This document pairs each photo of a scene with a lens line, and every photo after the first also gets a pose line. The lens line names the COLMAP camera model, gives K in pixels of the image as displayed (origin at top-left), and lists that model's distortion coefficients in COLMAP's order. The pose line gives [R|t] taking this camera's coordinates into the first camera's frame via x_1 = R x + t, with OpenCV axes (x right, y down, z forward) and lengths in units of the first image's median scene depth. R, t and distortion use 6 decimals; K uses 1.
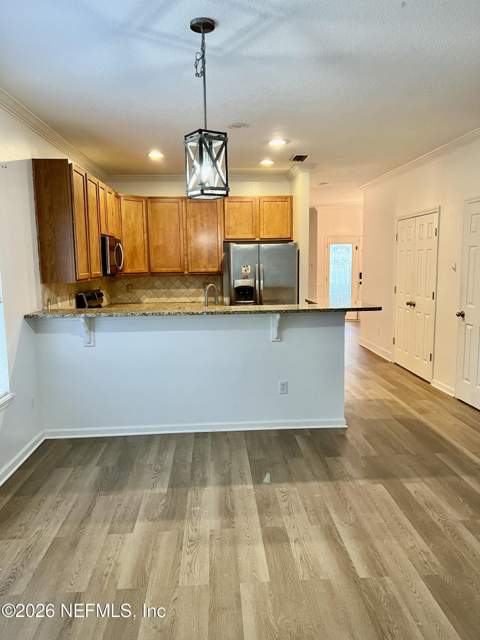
lens RADIAL K [[481.2, 0, 237.6], [0, 481.2, 324.6], [0, 0, 1]] dist [0.050347, -0.040735]
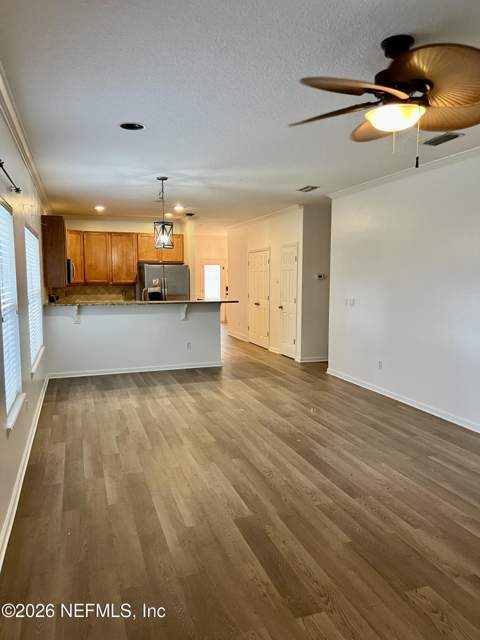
lens RADIAL K [[481.2, 0, 243.1], [0, 481.2, 319.7], [0, 0, 1]] dist [0.050347, -0.040735]
pose [[0.959717, -0.009638, 0.280803, -0.156335], [0.021668, 0.998974, -0.039770, 0.079857], [-0.280132, 0.044252, 0.958941, -0.584805]]
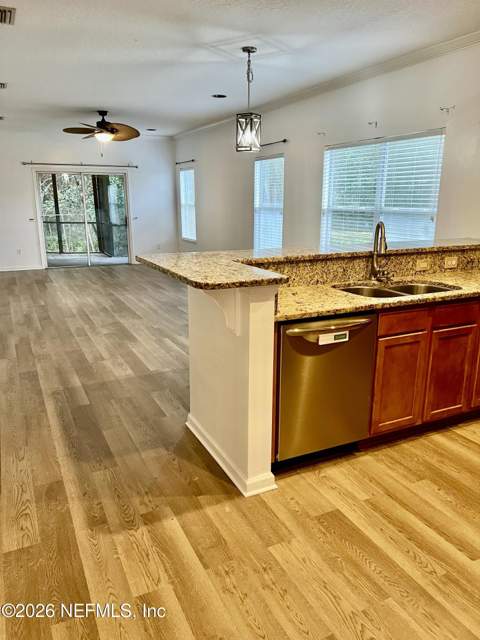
lens RADIAL K [[481.2, 0, 239.2], [0, 481.2, 320.7], [0, 0, 1]] dist [0.050347, -0.040735]
pose [[-0.919668, 0.120706, -0.373686, 0.295364], [-0.028061, 0.928956, 0.369125, -0.143320], [0.391693, 0.349958, -0.850944, 1.157965]]
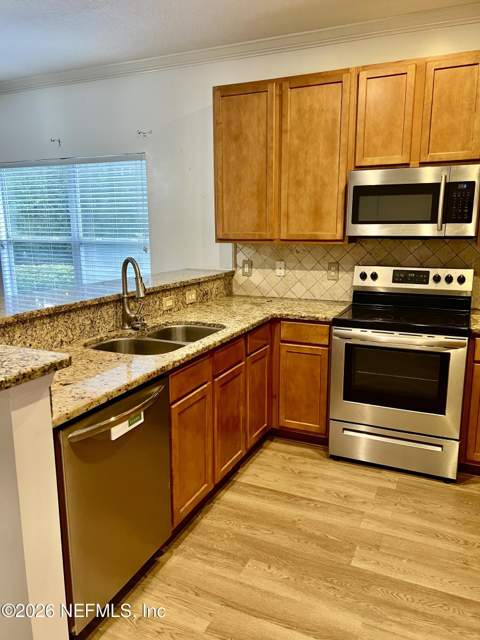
lens RADIAL K [[481.2, 0, 240.2], [0, 481.2, 323.5], [0, 0, 1]] dist [0.050347, -0.040735]
pose [[-0.457601, 0.206291, -0.864896, 0.249515], [-0.098330, 0.955007, 0.279808, -0.096576], [0.883704, 0.213086, -0.416728, 0.742078]]
